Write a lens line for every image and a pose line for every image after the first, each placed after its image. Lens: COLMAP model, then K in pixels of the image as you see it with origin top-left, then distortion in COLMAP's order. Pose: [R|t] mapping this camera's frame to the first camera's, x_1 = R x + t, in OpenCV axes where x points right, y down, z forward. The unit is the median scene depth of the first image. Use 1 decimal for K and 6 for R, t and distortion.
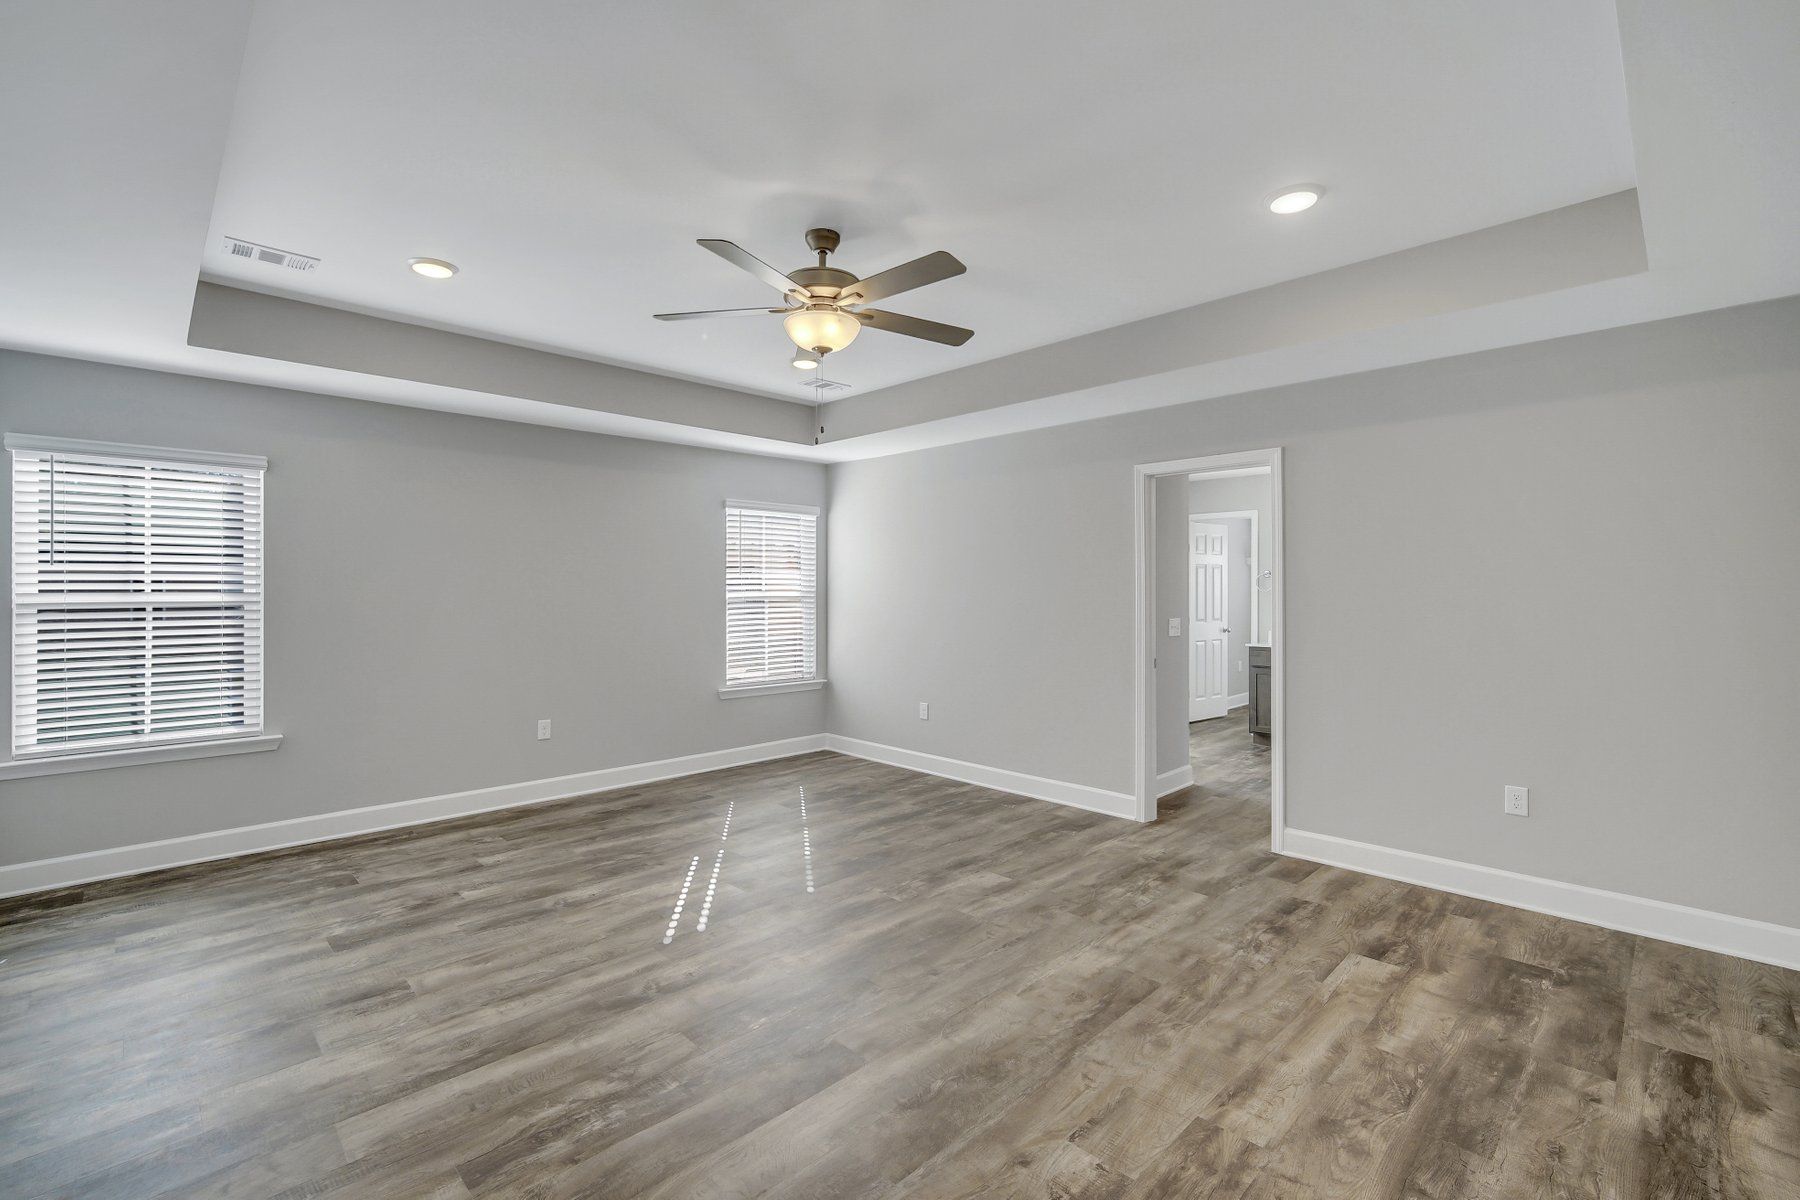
lens RADIAL K [[796.1, 0, 907.4], [0, 796.1, 590.4], [0, 0, 1]] dist [-0.001923, 0.002312]
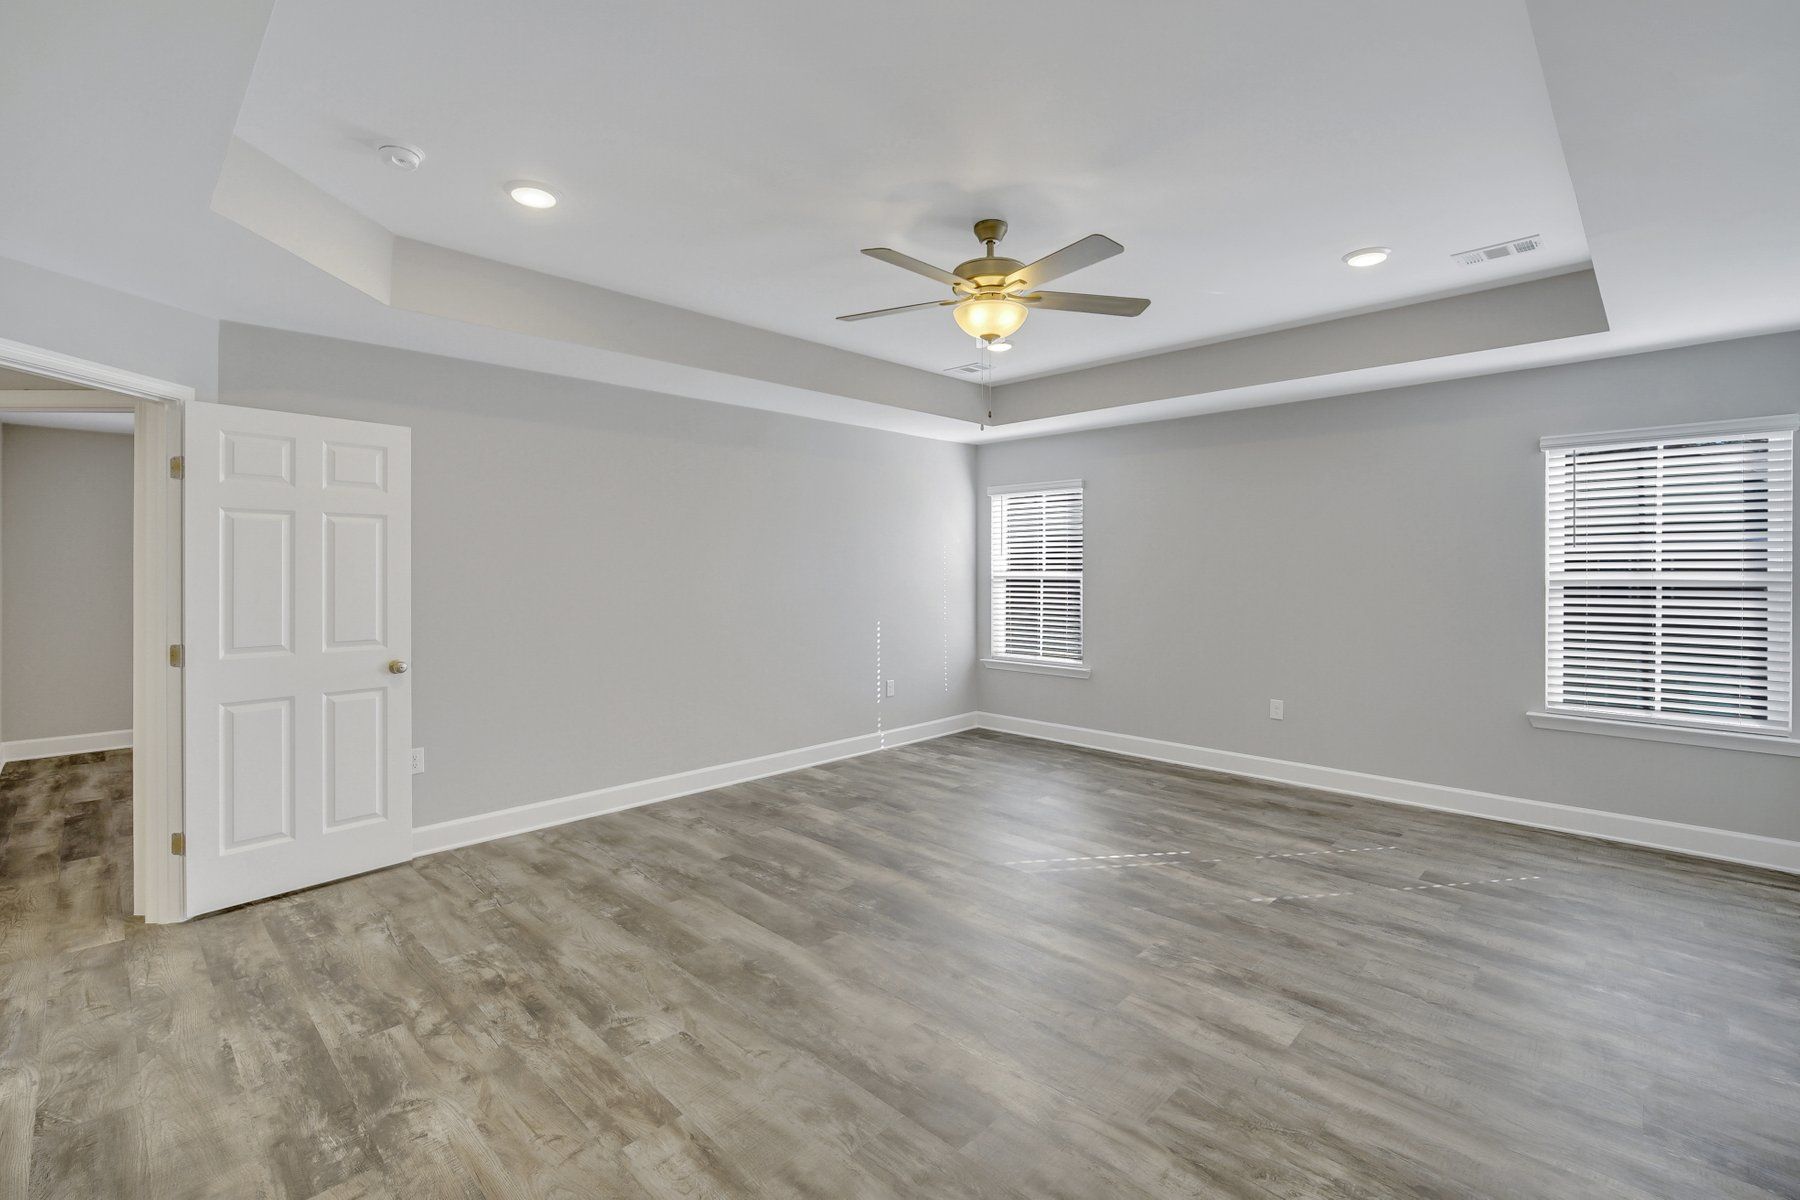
lens RADIAL K [[796.1, 0, 907.2], [0, 796.1, 592.8], [0, 0, 1]] dist [-0.001923, 0.002312]
pose [[0.011010, 0.027432, -0.999563, 0.642713], [0.002455, 0.999620, 0.027460, -0.004755], [0.999936, -0.002756, 0.010939, 0.611423]]
